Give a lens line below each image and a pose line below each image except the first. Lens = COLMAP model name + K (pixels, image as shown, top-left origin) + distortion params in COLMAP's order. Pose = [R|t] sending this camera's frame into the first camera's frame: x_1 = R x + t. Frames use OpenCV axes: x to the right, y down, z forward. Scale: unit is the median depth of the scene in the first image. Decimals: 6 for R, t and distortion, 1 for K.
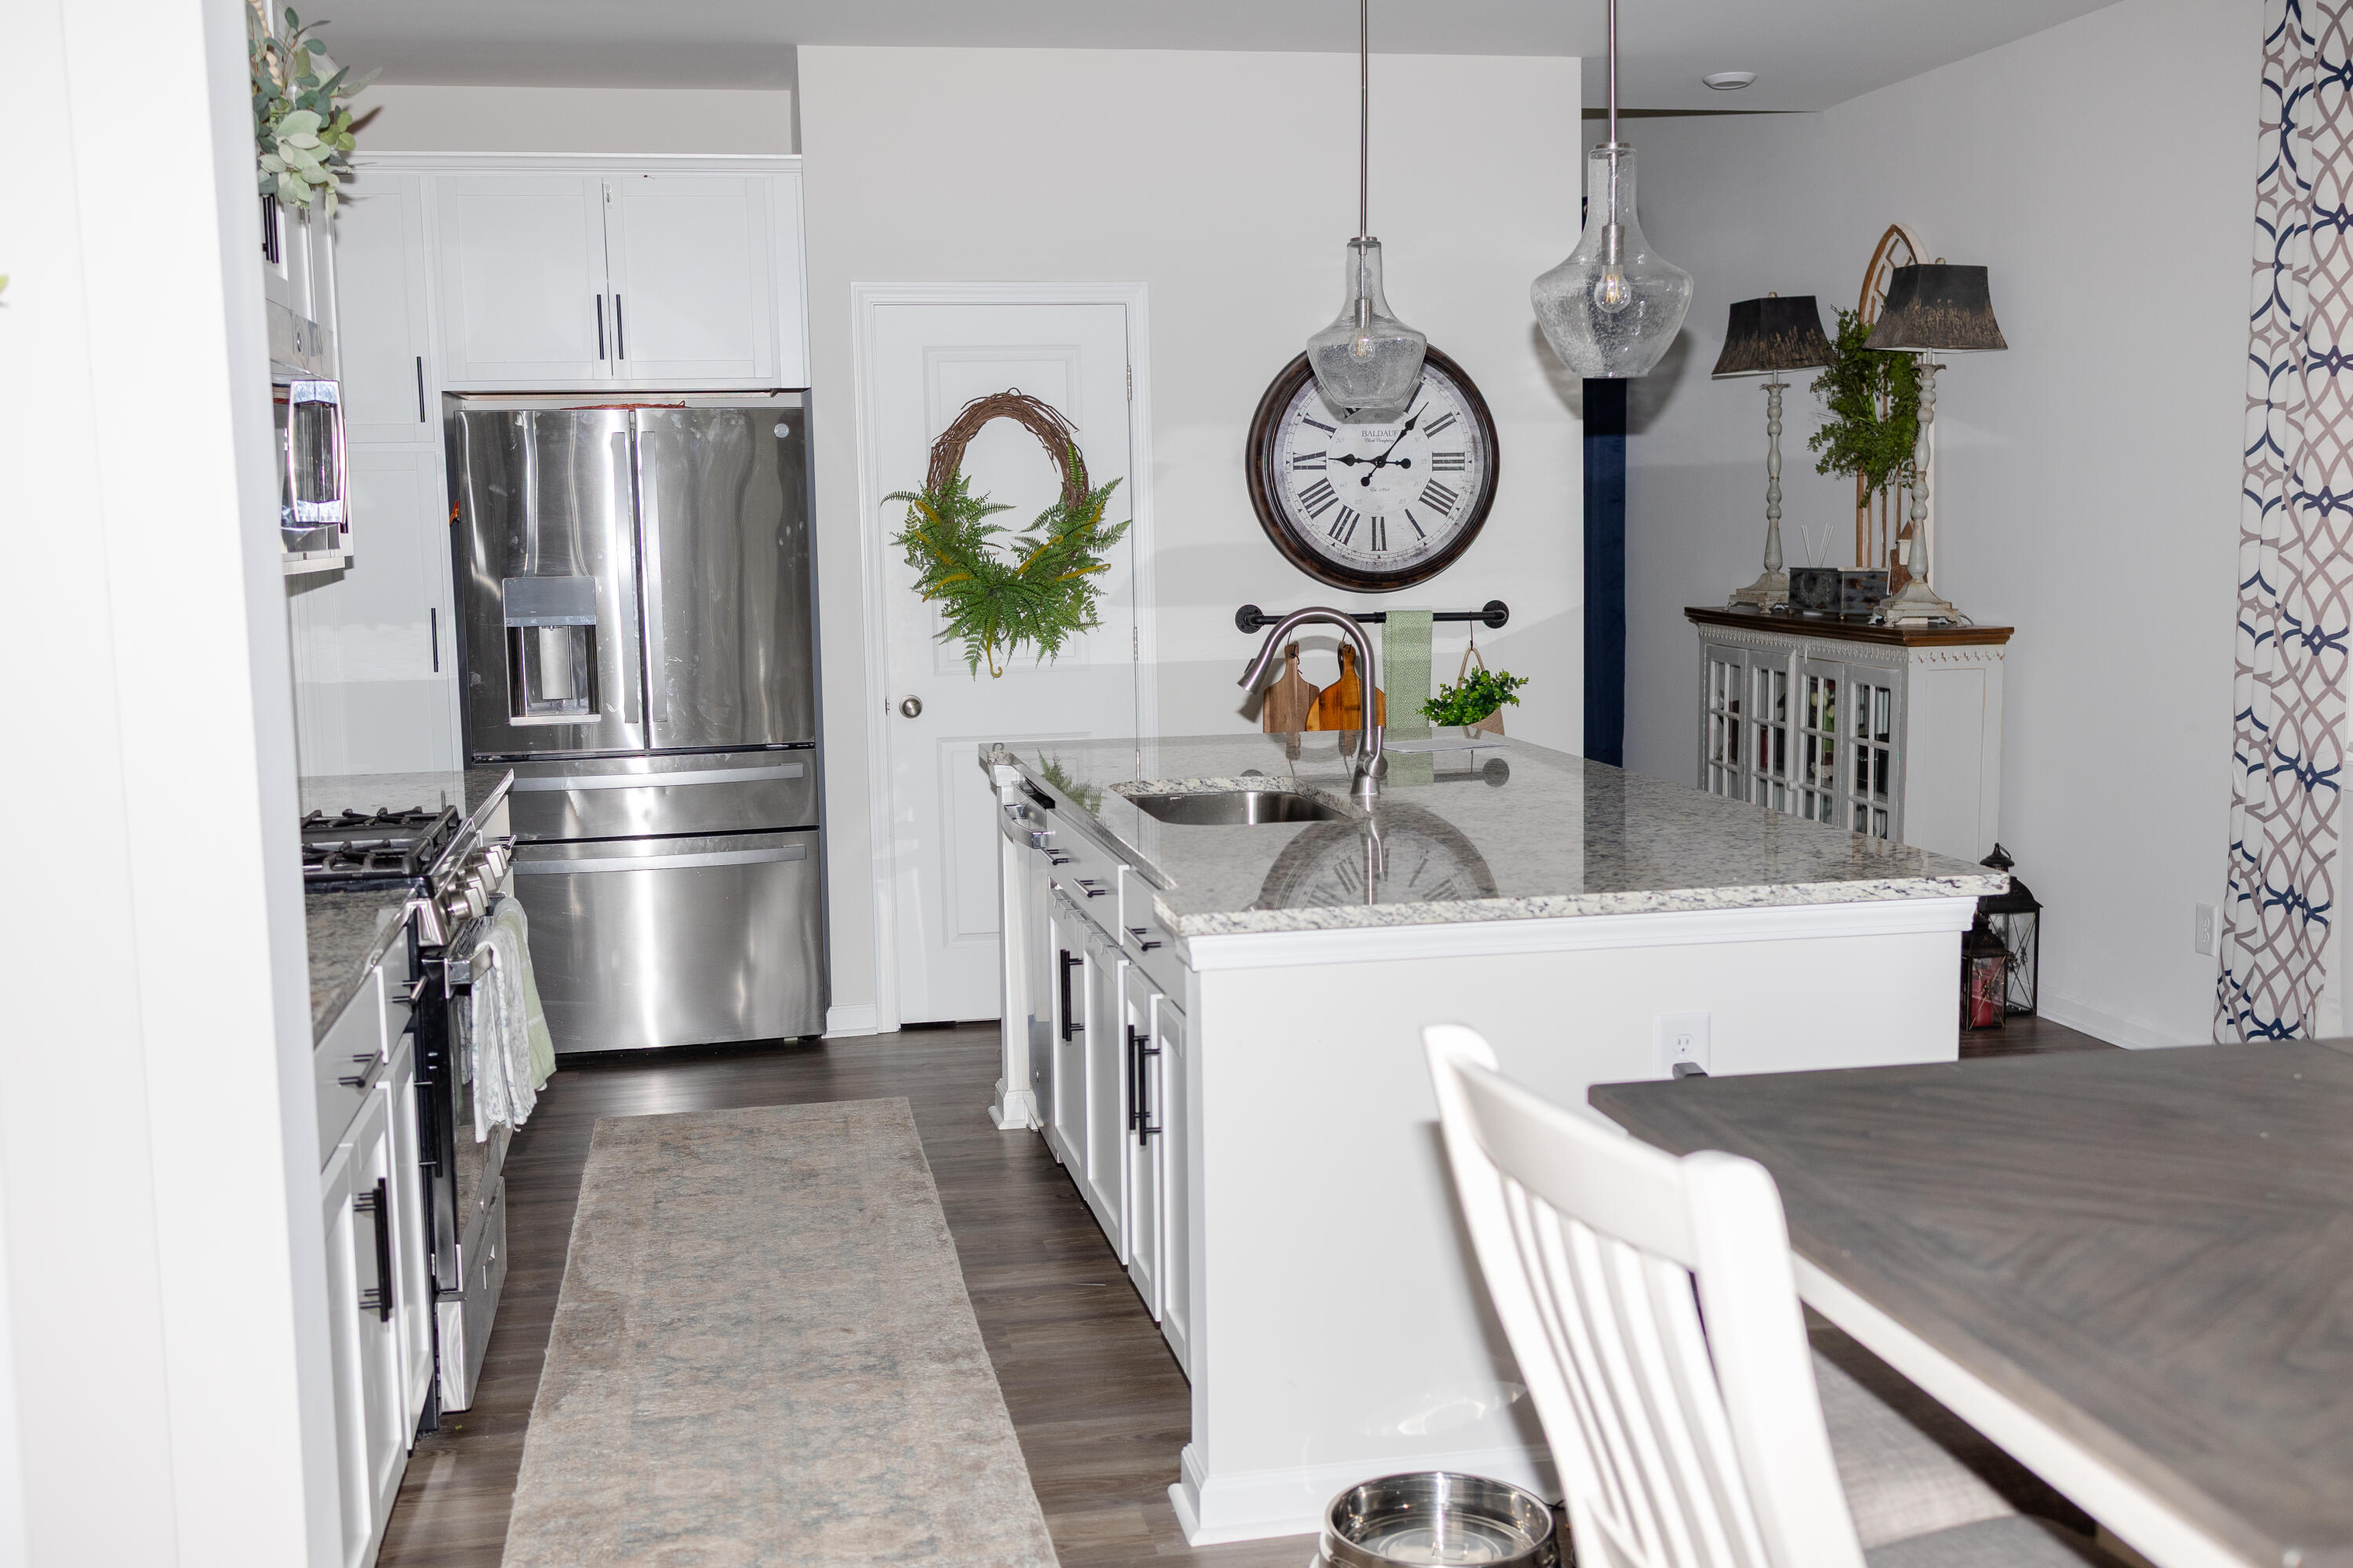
lens RADIAL K [[2306.2, 0, 1064.9], [0, 2306.2, 792.0], [0, 0, 1]] dist [-0.094303, 0.010828]
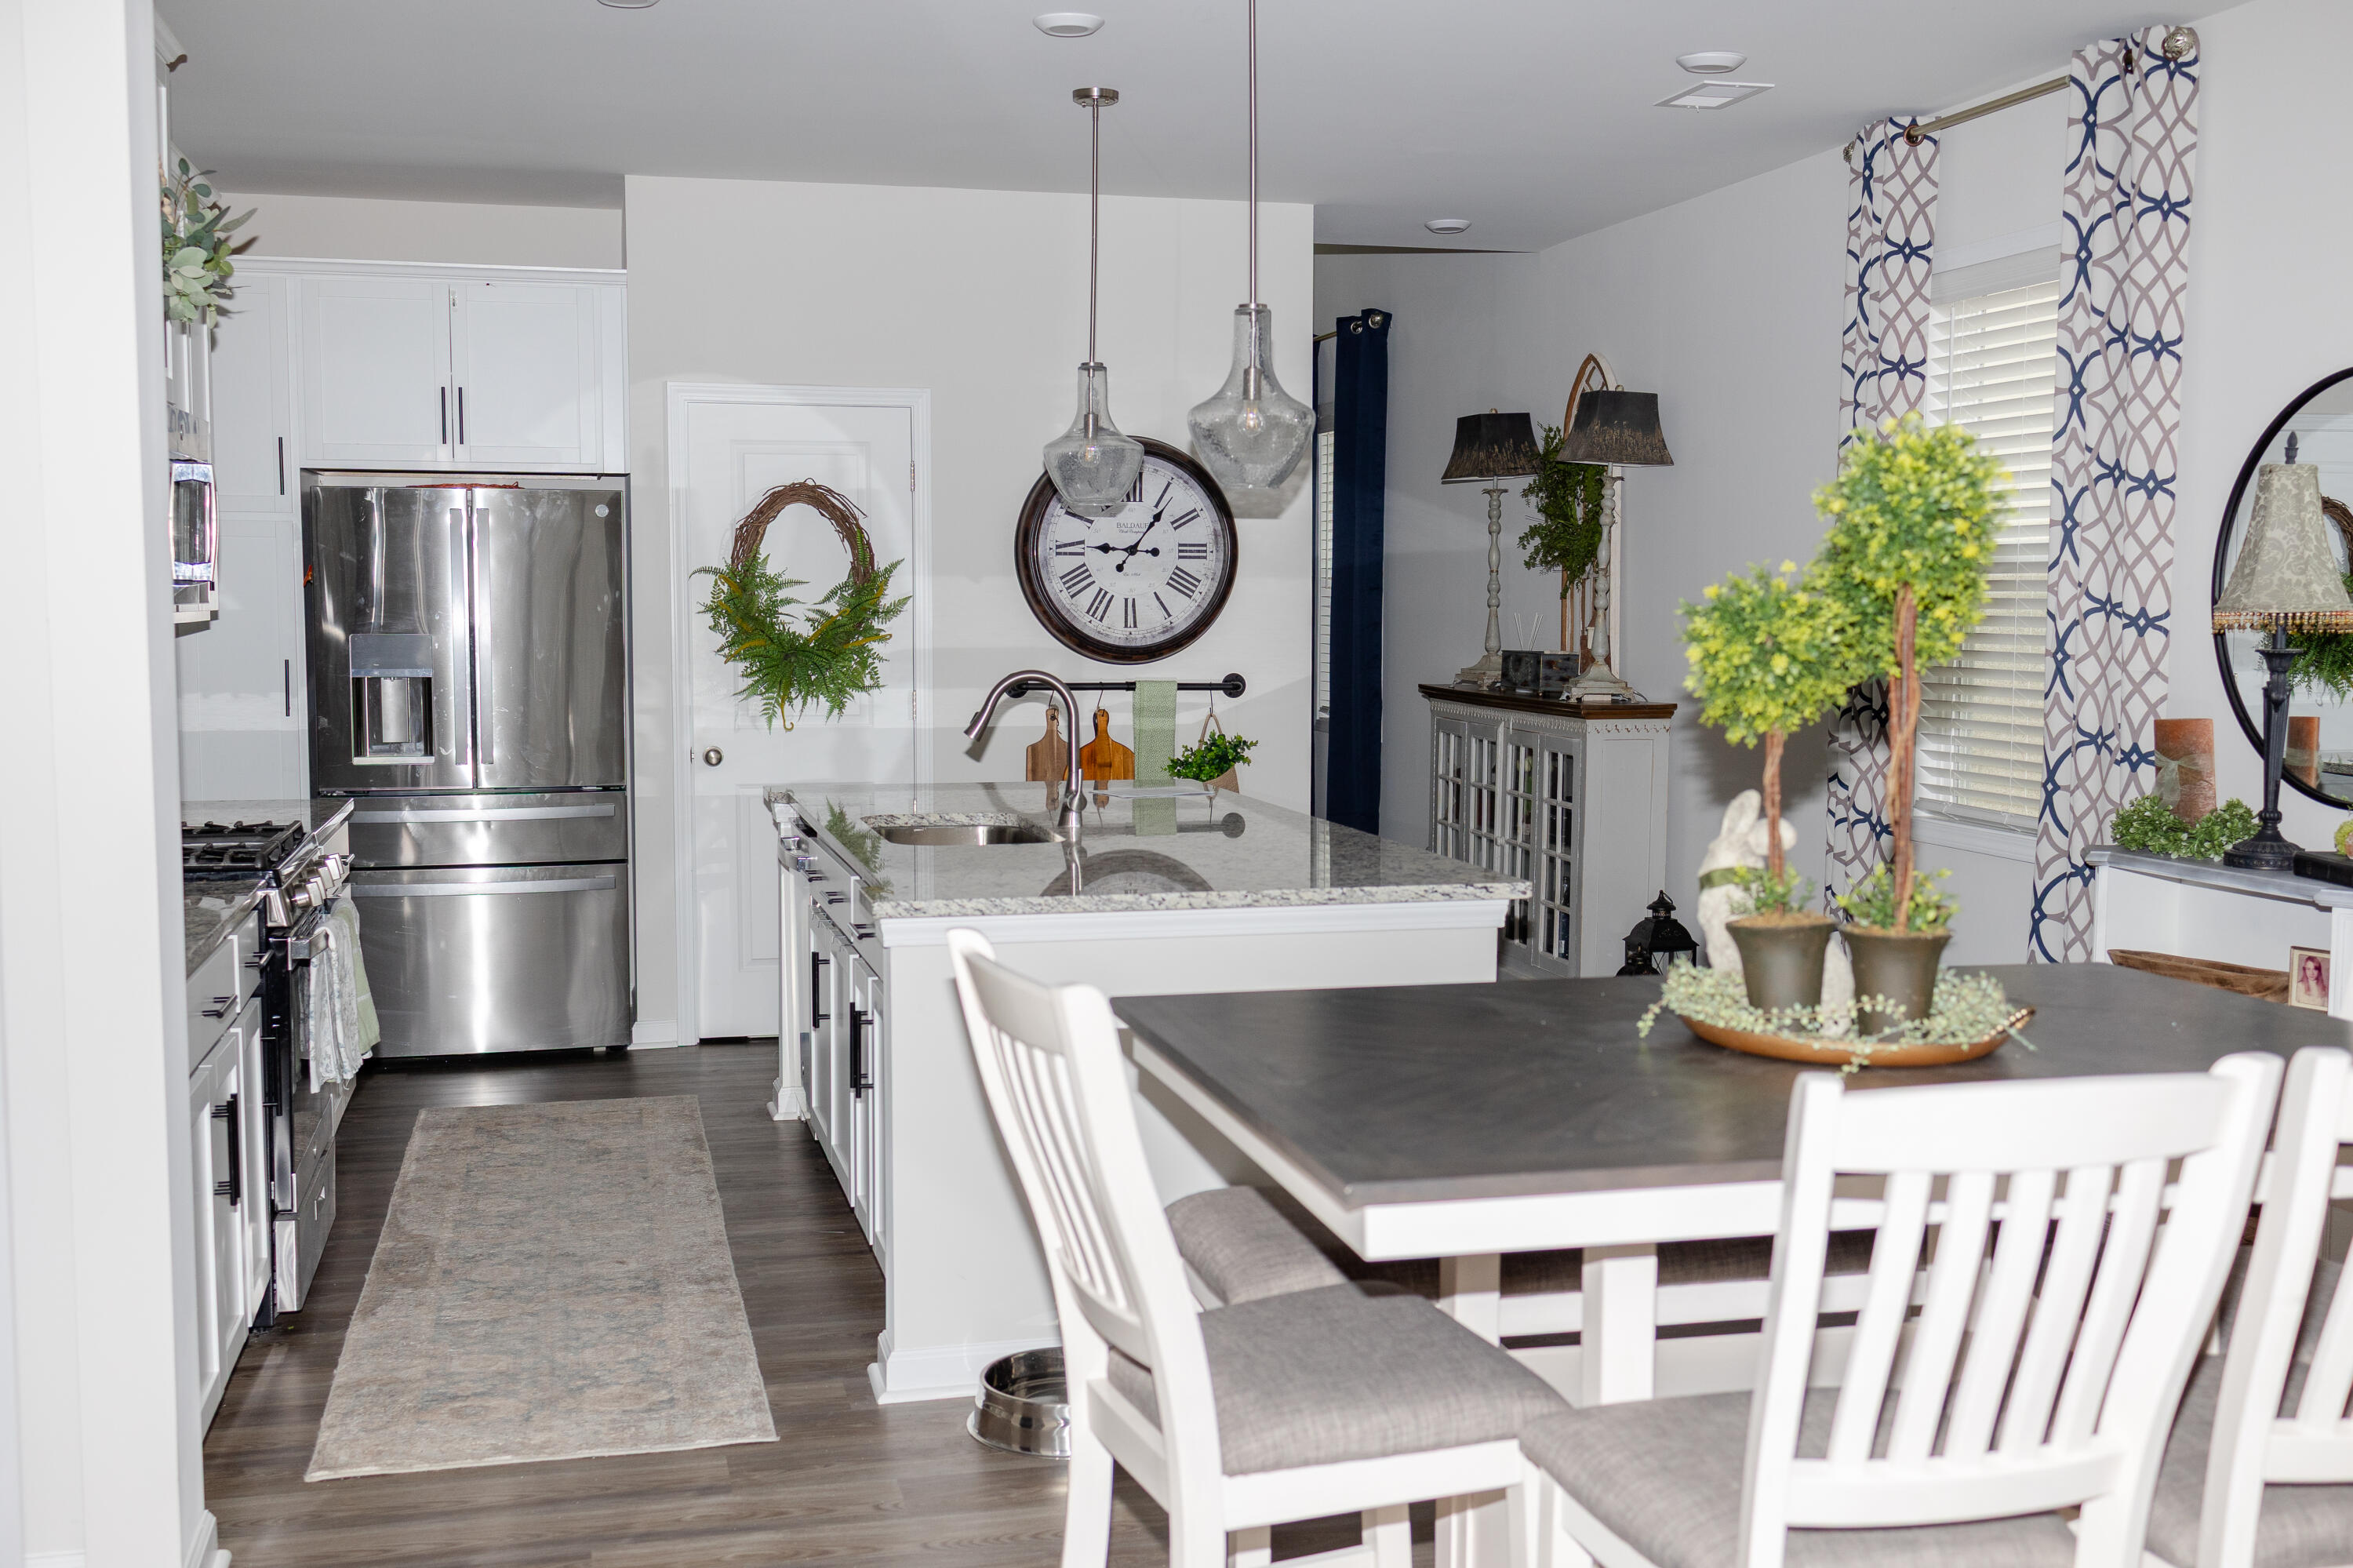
lens RADIAL K [[2370.5, 0, 1176.5], [0, 2370.5, 784.0], [0, 0, 1]] dist [-0.112539, 0.013219]
pose [[0.995179, 0.017017, 0.096590, 0.058463], [-0.013099, 0.999071, -0.041055, 0.025881], [-0.097199, 0.039592, 0.994477, -0.211798]]
